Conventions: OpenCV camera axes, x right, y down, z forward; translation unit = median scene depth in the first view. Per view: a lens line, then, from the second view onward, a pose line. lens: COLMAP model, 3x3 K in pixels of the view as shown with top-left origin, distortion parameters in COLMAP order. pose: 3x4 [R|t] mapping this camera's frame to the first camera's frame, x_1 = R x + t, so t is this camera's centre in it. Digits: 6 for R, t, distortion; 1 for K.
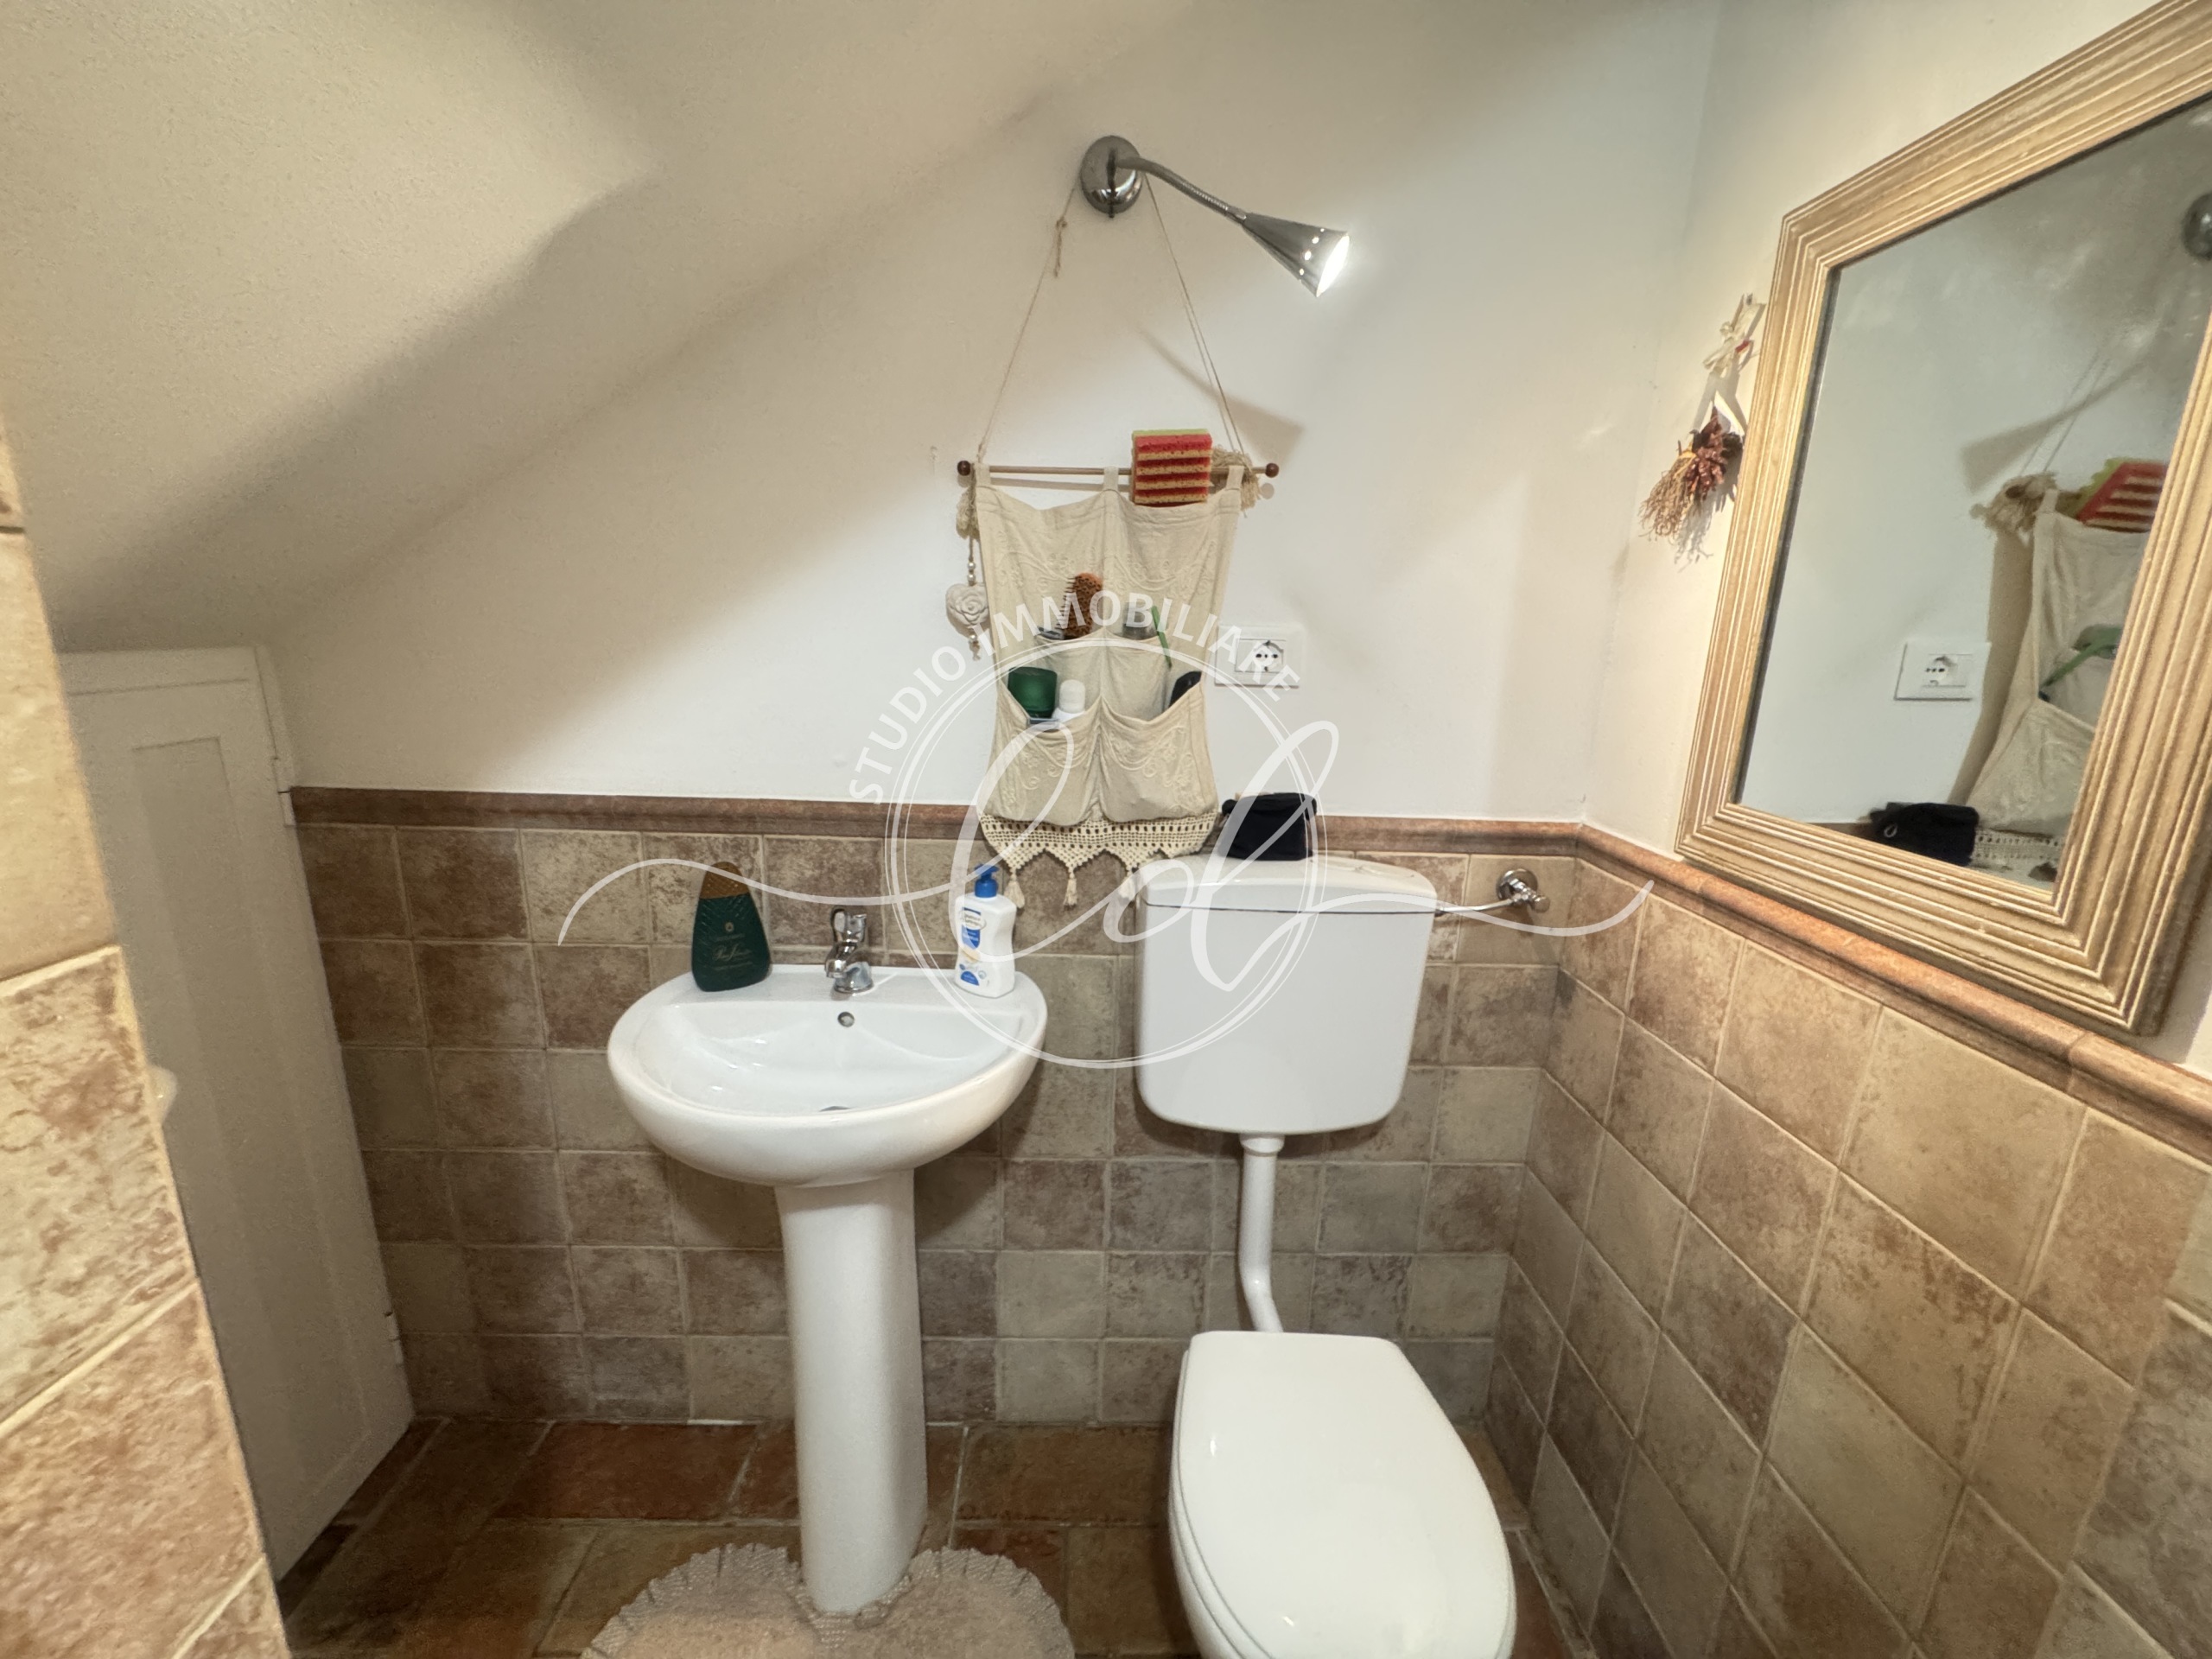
lens RADIAL K [[890.0, 0, 1101.1], [0, 890.0, 830.4], [0, 0, 1]] dist [-0.005110, 0.000983]
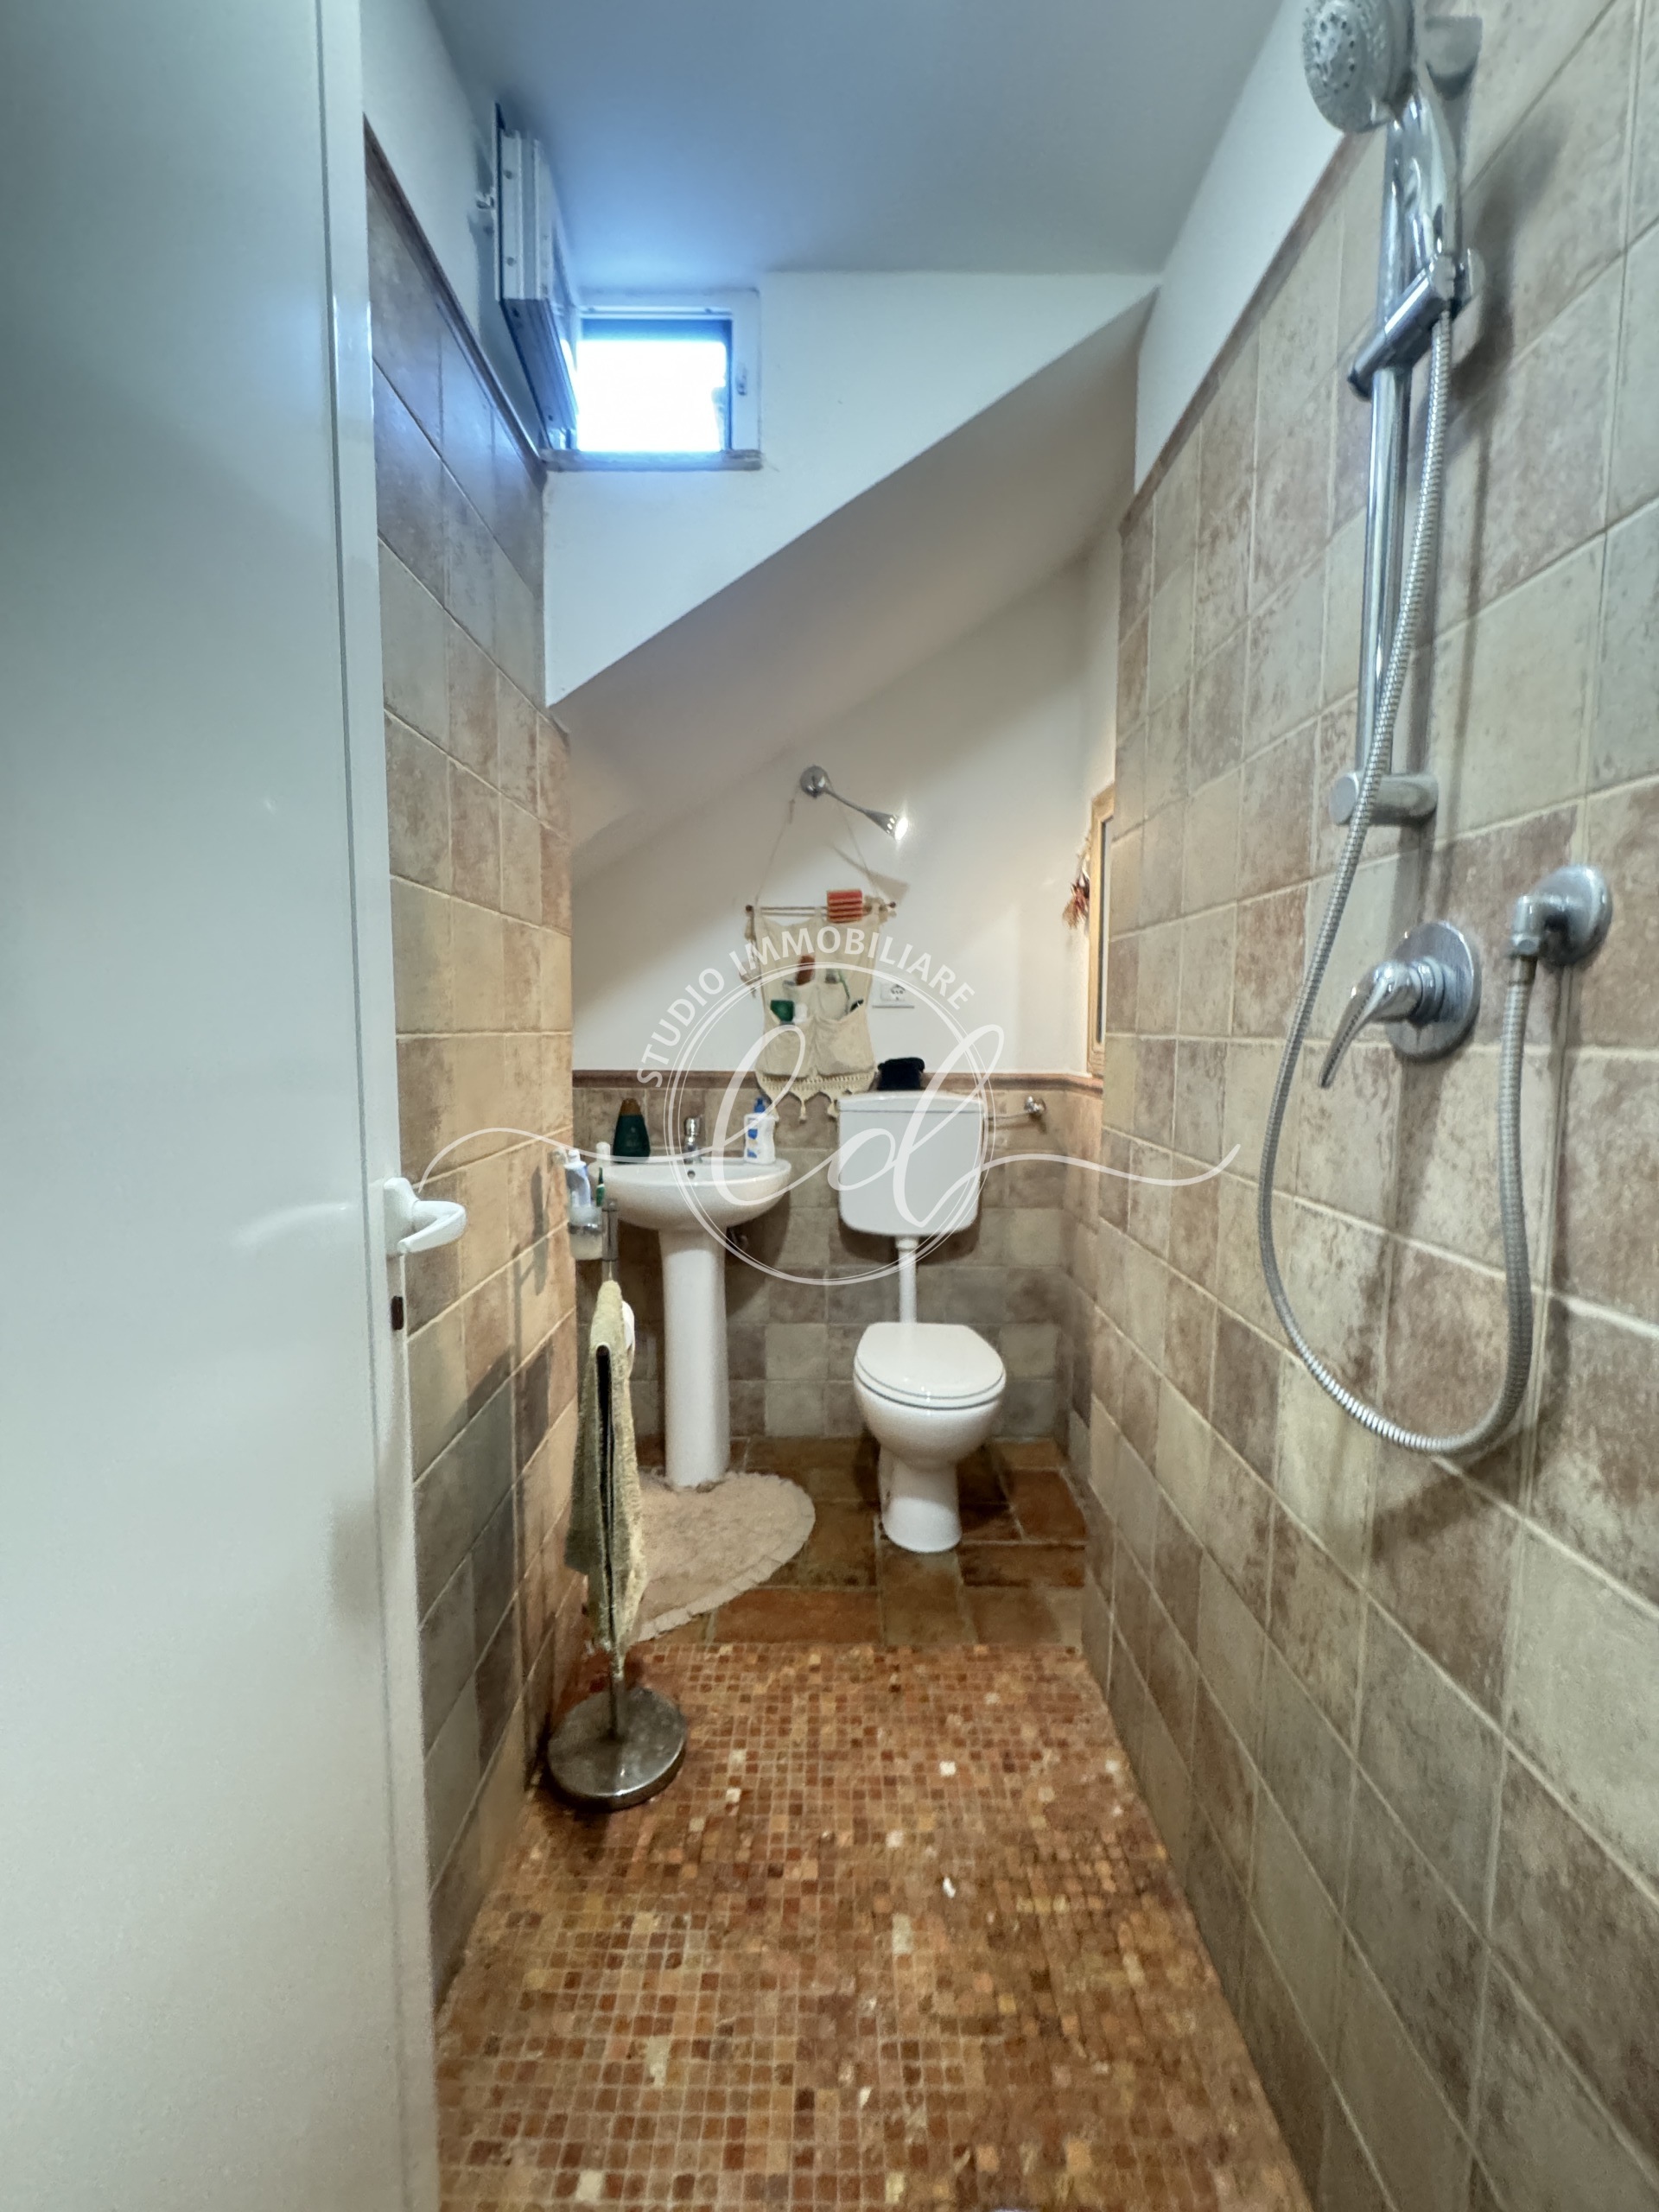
lens RADIAL K [[890.0, 0, 828.3], [0, 890.0, 1104.3], [0, 0, 1]] dist [-0.005110, 0.000983]
pose [[0.999608, -0.025200, -0.012179, 0.047975], [0.022974, 0.987295, -0.157227, 0.373599], [0.015986, 0.156886, 0.987487, -0.969411]]
